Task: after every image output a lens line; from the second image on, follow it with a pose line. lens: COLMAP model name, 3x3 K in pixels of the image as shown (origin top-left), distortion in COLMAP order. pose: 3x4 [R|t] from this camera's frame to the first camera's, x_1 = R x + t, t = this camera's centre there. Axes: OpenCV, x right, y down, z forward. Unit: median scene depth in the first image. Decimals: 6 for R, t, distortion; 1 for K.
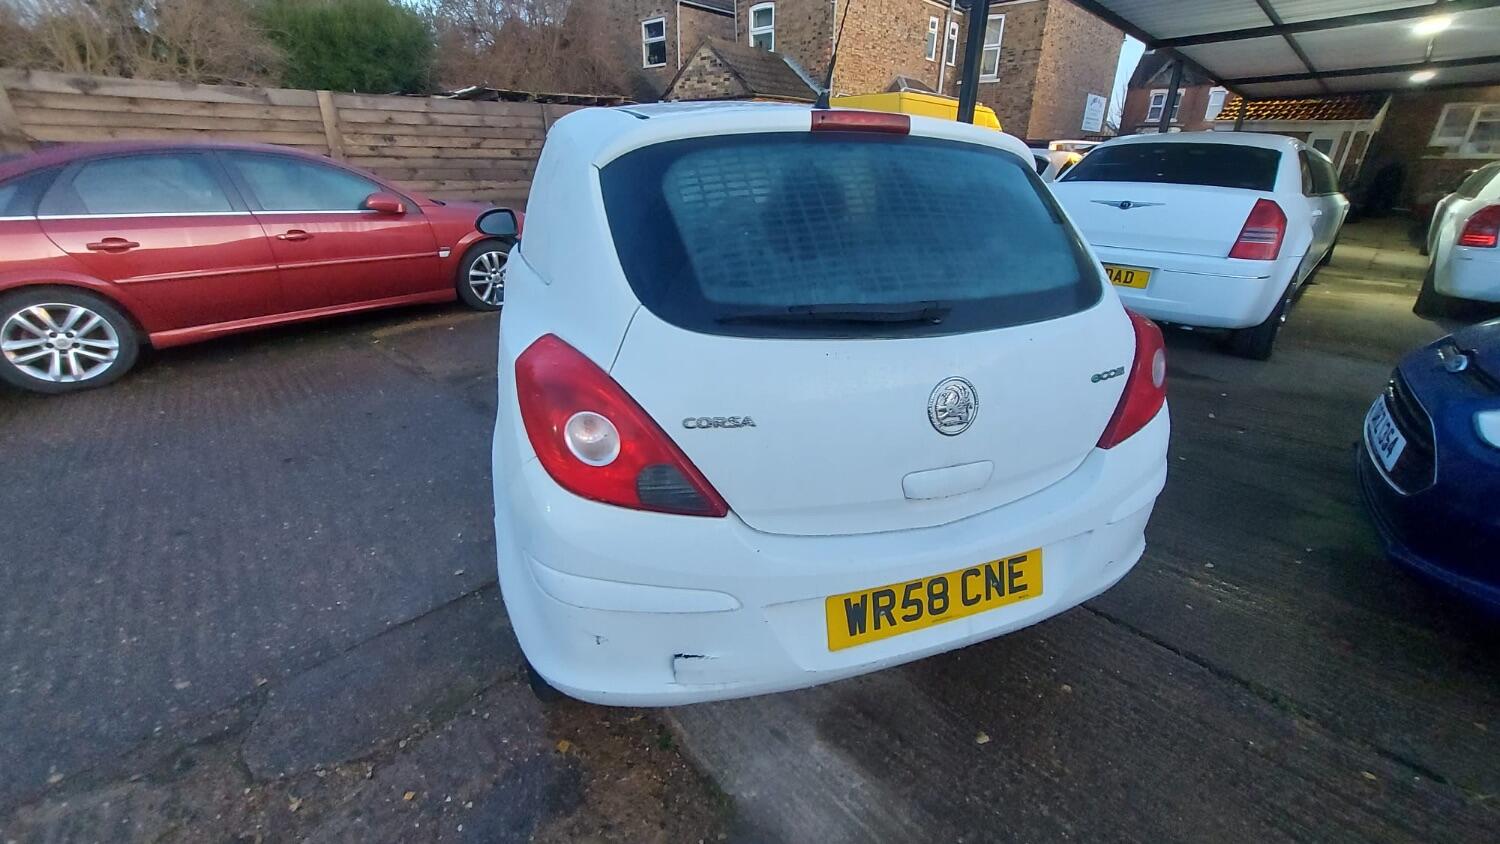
lens RADIAL K [[599.5, 0, 752.6], [0, 599.5, 421.3], [0, 0, 1]] dist [-0.015091, 0.000698]
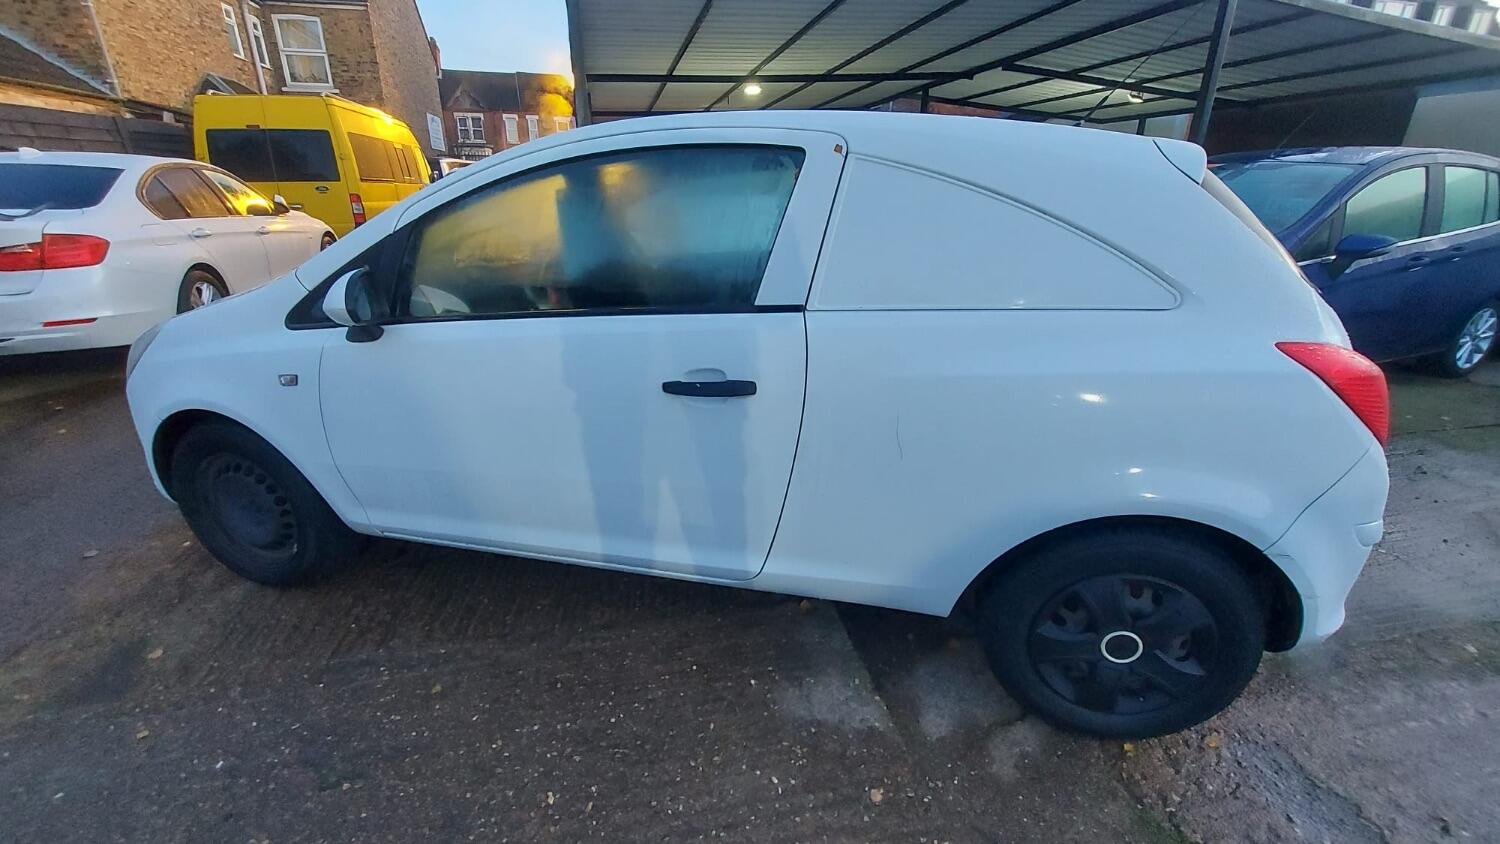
lens RADIAL K [[599.5, 0, 748.7], [0, 599.5, 416.3], [0, 0, 1]] dist [-0.015091, 0.000698]
pose [[0.522309, -0.314809, 0.792520, -0.153437], [0.340333, 0.929095, 0.144764, -0.043977], [-0.781899, 0.194109, 0.592415, 0.100977]]
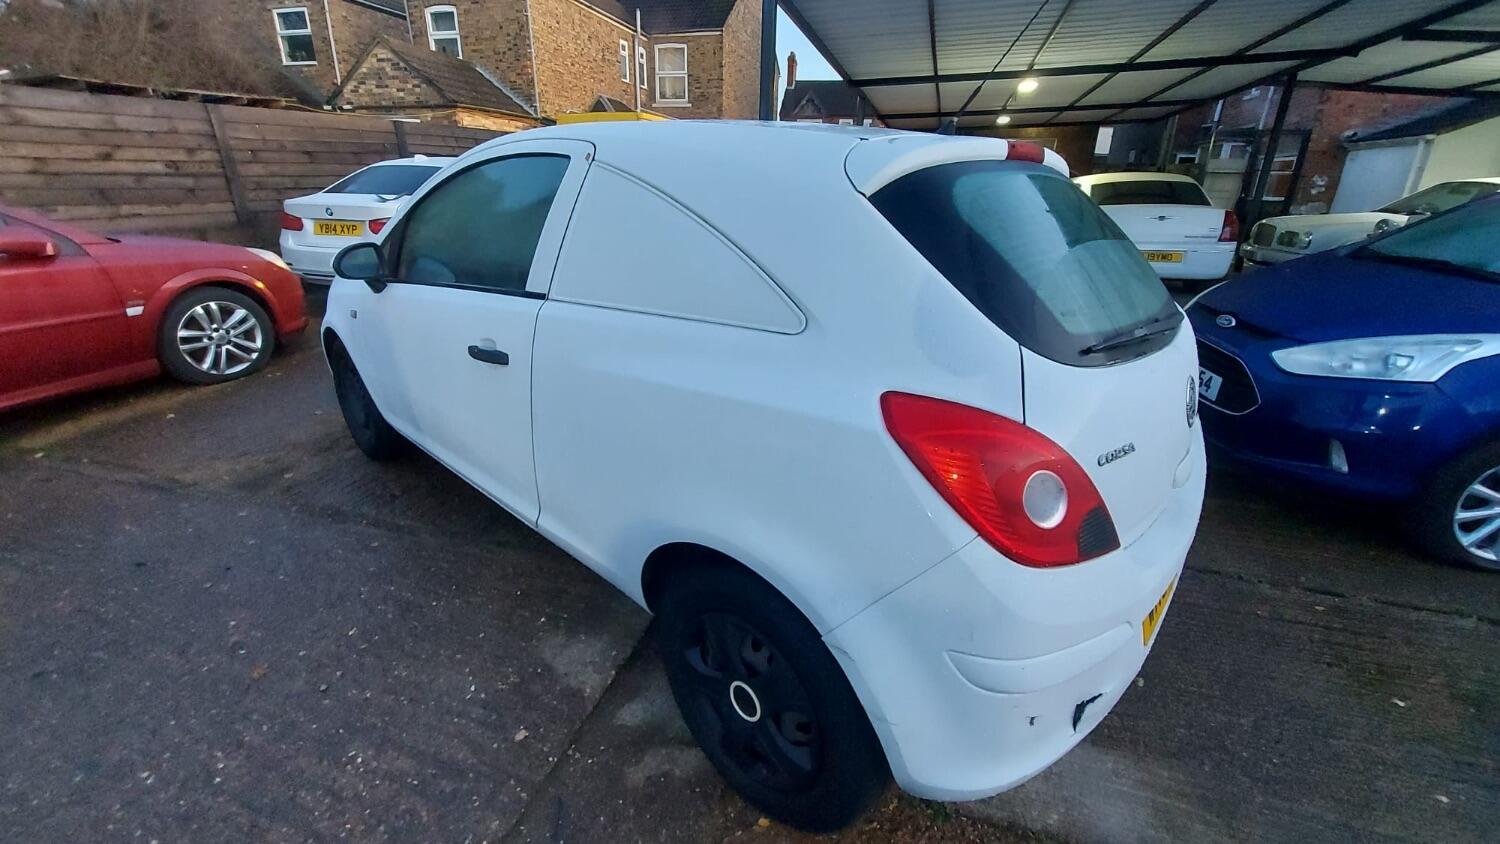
lens RADIAL K [[599.5, 0, 751.1], [0, 599.5, 418.4], [0, 0, 1]] dist [-0.015091, 0.000698]
pose [[0.877960, -0.170051, 0.447515, -0.084573], [0.182627, 0.983064, 0.015266, -0.015098], [-0.442532, 0.068326, 0.894146, 0.032217]]
